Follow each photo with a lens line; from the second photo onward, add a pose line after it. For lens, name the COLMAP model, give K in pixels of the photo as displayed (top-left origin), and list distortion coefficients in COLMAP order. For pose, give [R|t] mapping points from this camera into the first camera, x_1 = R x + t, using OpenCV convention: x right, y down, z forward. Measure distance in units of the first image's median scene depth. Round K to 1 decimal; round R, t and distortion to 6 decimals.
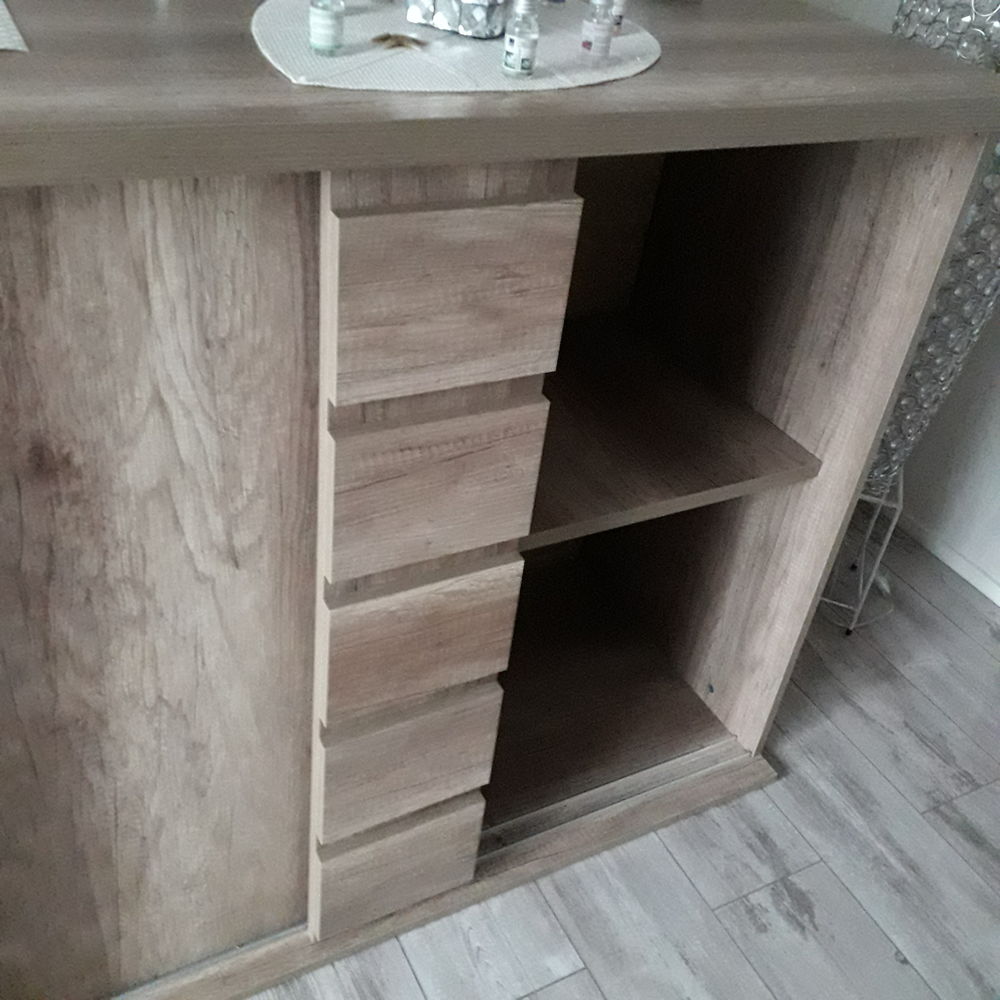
lens RADIAL K [[1055.9, 0, 515.2], [0, 1055.9, 496.0], [0, 0, 1]] dist [0.121547, -0.180262]
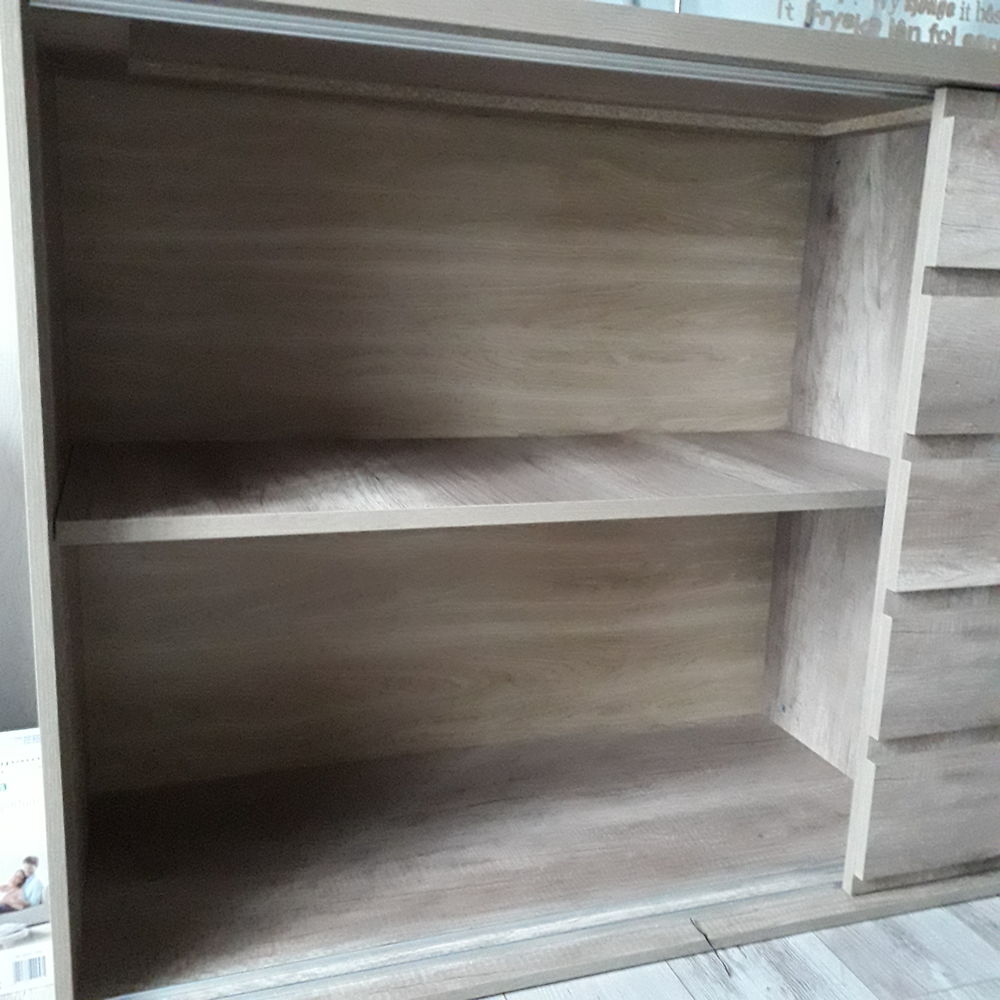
lens RADIAL K [[1055.9, 0, 515.2], [0, 1055.9, 496.0], [0, 0, 1]] dist [0.121547, -0.180262]
pose [[-0.143871, 0.086854, -0.985778, 1.588484], [-0.610119, 0.776506, 0.157460, 0.404944], [0.779138, 0.624095, -0.058726, 0.916052]]
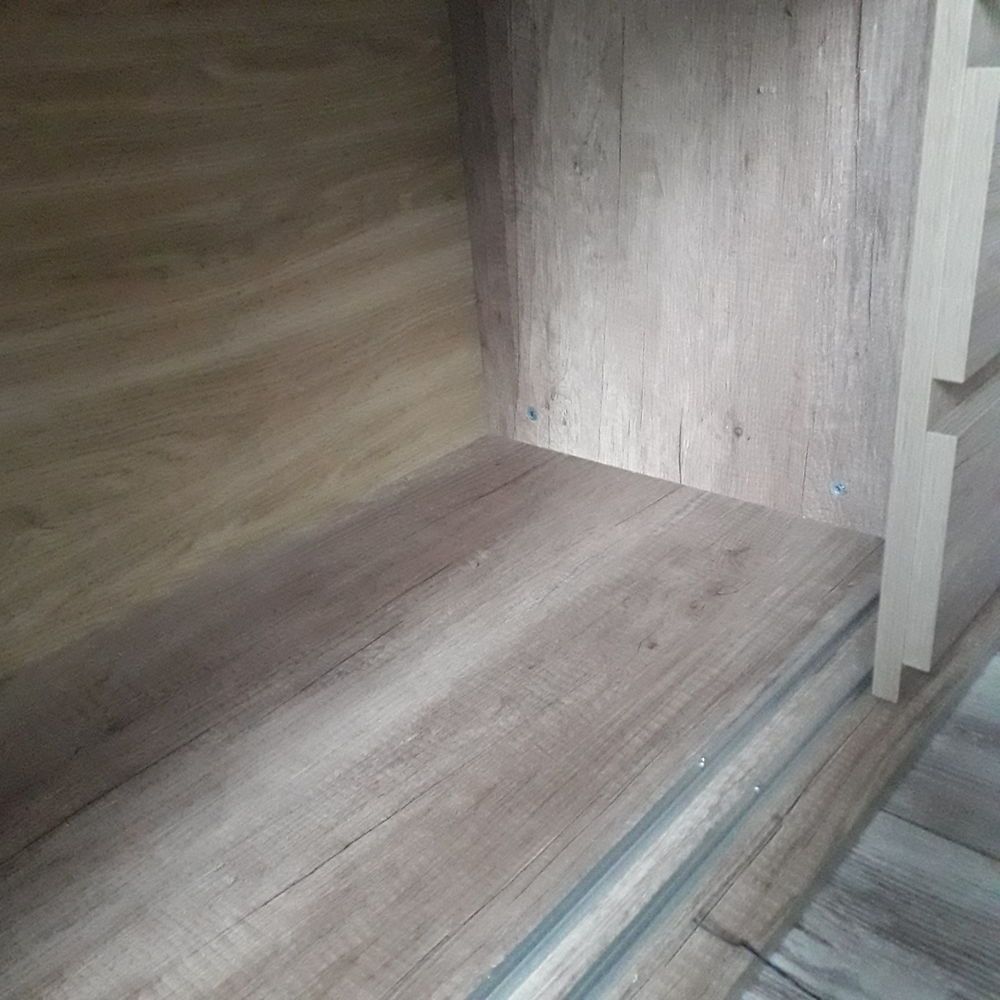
lens RADIAL K [[1055.9, 0, 515.2], [0, 1055.9, 496.0], [0, 0, 1]] dist [0.121547, -0.180262]
pose [[0.351259, 0.276149, -0.894628, 0.608561], [-0.435726, 0.893950, 0.104860, 0.701925], [0.828710, 0.352980, 0.434333, 0.945412]]
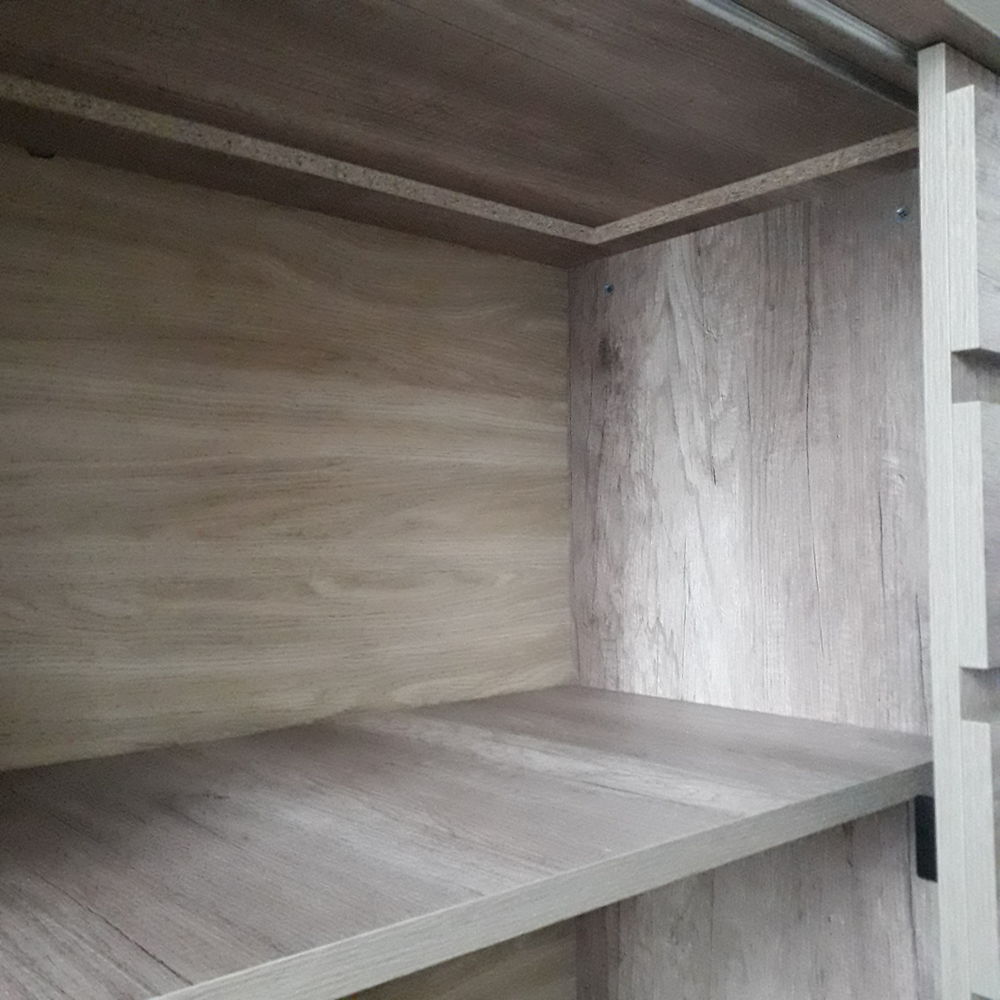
lens RADIAL K [[1055.9, 0, 515.2], [0, 1055.9, 496.0], [0, 0, 1]] dist [0.121547, -0.180262]
pose [[0.224796, -0.156574, -0.961744, 0.778321], [-0.526487, 0.811010, -0.255094, 0.494825], [0.819925, 0.563690, 0.099878, 0.800946]]
